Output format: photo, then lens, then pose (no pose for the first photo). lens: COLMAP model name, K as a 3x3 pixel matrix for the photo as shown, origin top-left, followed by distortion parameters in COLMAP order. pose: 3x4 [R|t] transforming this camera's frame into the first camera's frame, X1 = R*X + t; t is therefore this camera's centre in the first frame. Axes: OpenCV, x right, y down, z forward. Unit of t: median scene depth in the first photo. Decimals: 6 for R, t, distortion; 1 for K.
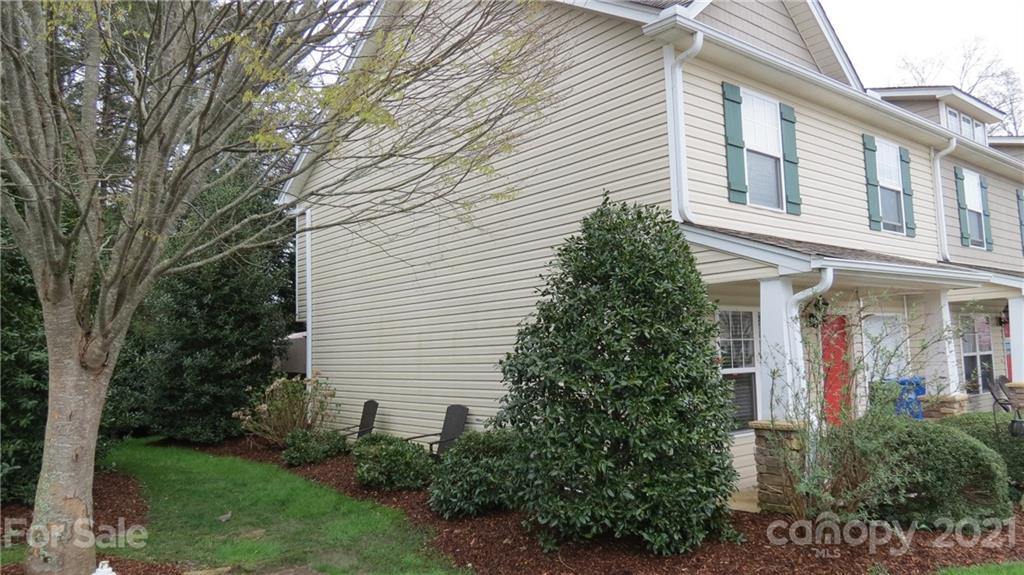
lens RADIAL K [[724.8, 0, 512.5], [0, 724.8, 291.0], [0, 0, 1]] dist [-0.023802, 0.008549]
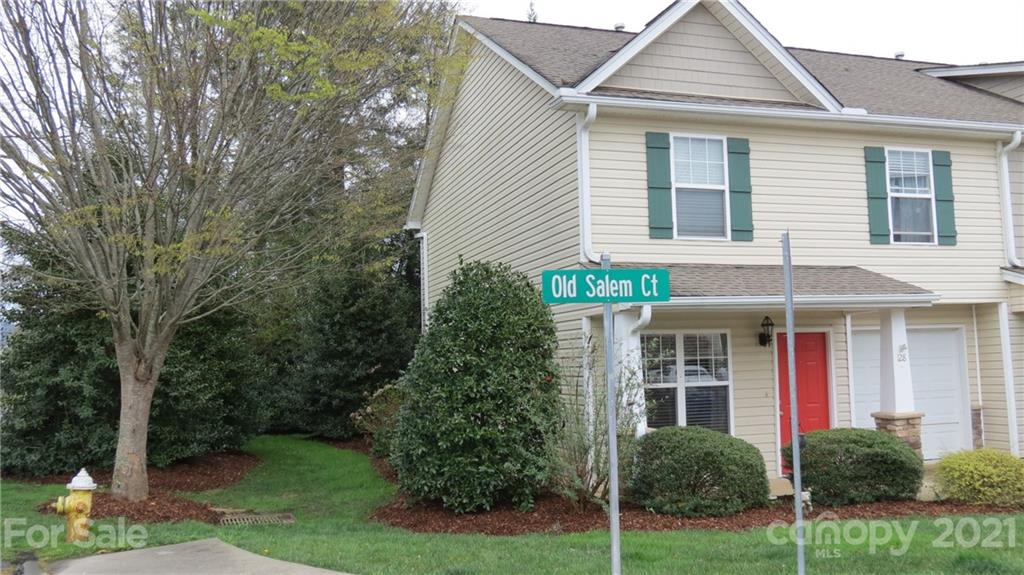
lens RADIAL K [[873.2, 0, 512.3], [0, 873.2, 284.3], [0, 0, 1]] dist [-0.018195, -0.005885]
pose [[0.929033, -0.028025, -0.368934, 0.547853], [0.030418, 0.999537, 0.000669, -0.052670], [0.368744, -0.011844, 0.929455, -0.332809]]
